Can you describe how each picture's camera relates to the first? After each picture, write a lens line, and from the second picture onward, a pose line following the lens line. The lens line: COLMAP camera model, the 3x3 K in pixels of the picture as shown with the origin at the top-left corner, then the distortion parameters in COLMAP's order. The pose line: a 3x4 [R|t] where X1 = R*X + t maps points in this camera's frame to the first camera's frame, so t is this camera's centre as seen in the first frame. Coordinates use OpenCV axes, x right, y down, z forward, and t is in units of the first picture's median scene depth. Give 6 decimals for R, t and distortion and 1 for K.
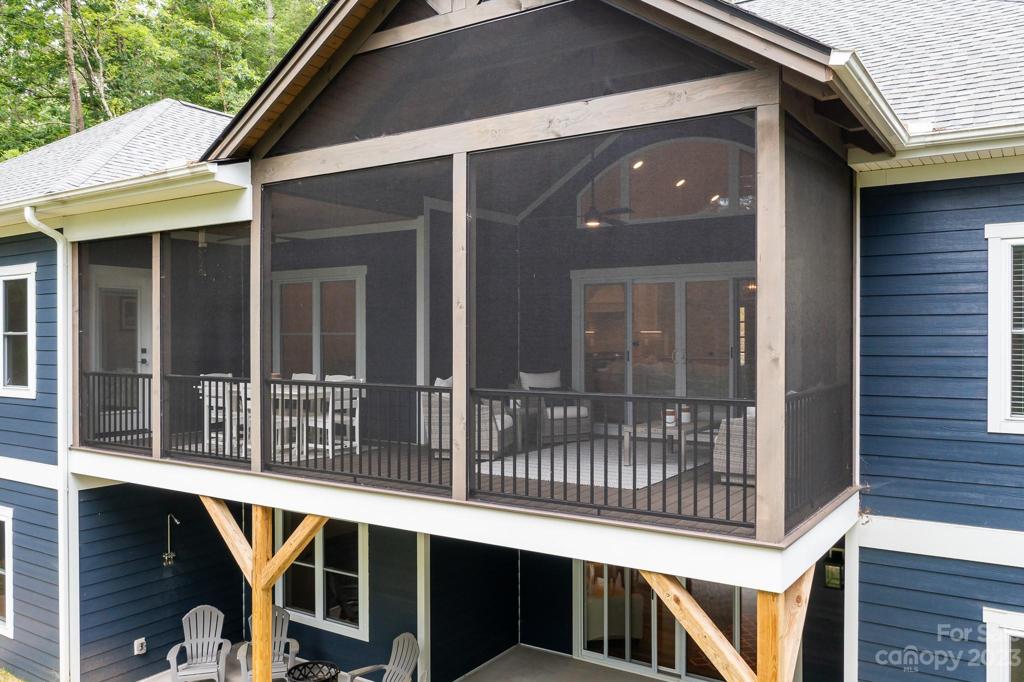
lens RADIAL K [[807.5, 0, 512.0], [0, 807.5, 341.0], [0, 0, 1]] dist [-0.007183, -0.000443]
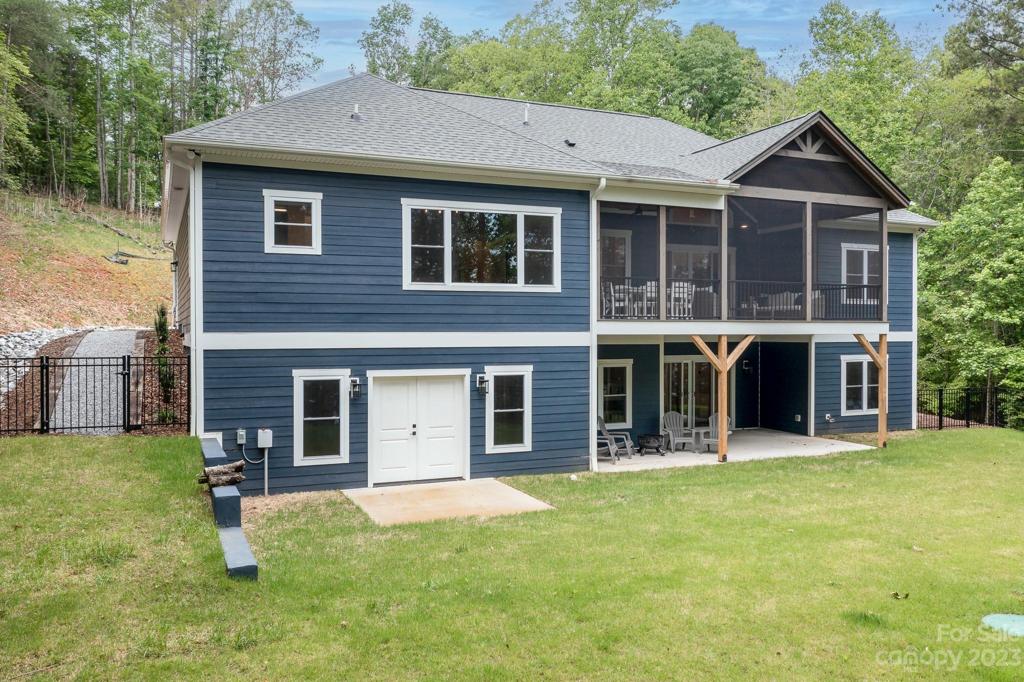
lens RADIAL K [[807.5, 0, 512.0], [0, 807.5, 341.0], [0, 0, 1]] dist [-0.007183, -0.000443]
pose [[0.541335, -0.009584, 0.840752, -2.002068], [0.005035, 0.999954, 0.008158, 0.155035], [-0.840792, -0.000183, 0.541358, 0.209425]]
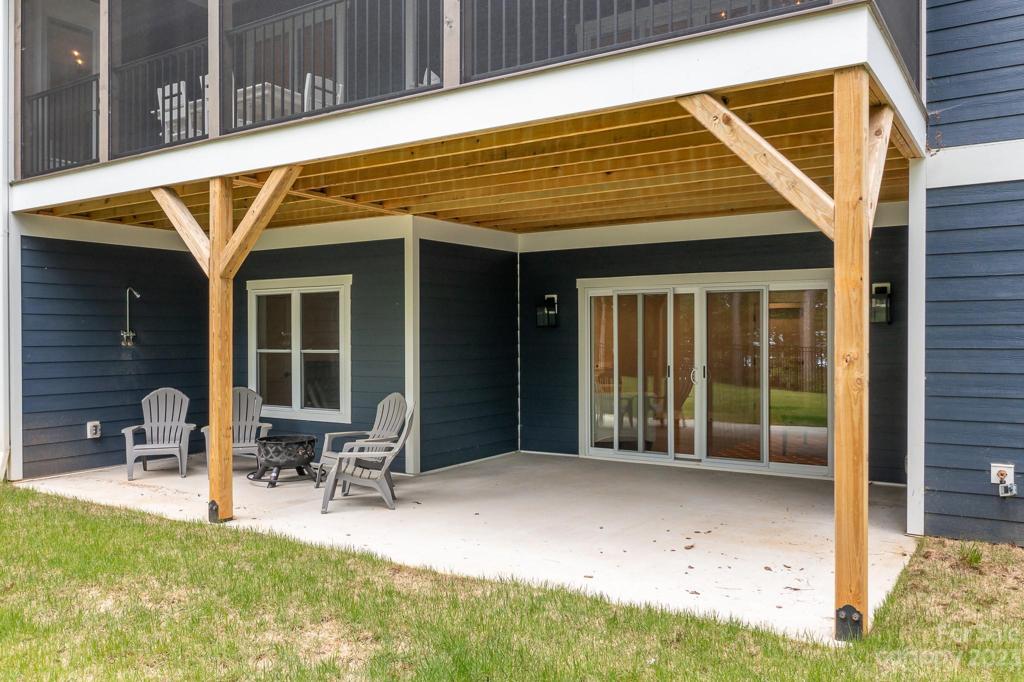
lens RADIAL K [[798.8, 0, 515.1], [0, 798.8, 339.7], [0, 0, 1]] dist [-0.015582, 0.002161]
pose [[0.999945, 0.000287, 0.010441, -0.006016], [-0.000250, 0.999993, -0.003615, 0.293957], [-0.010442, 0.003613, 0.999939, 0.121570]]
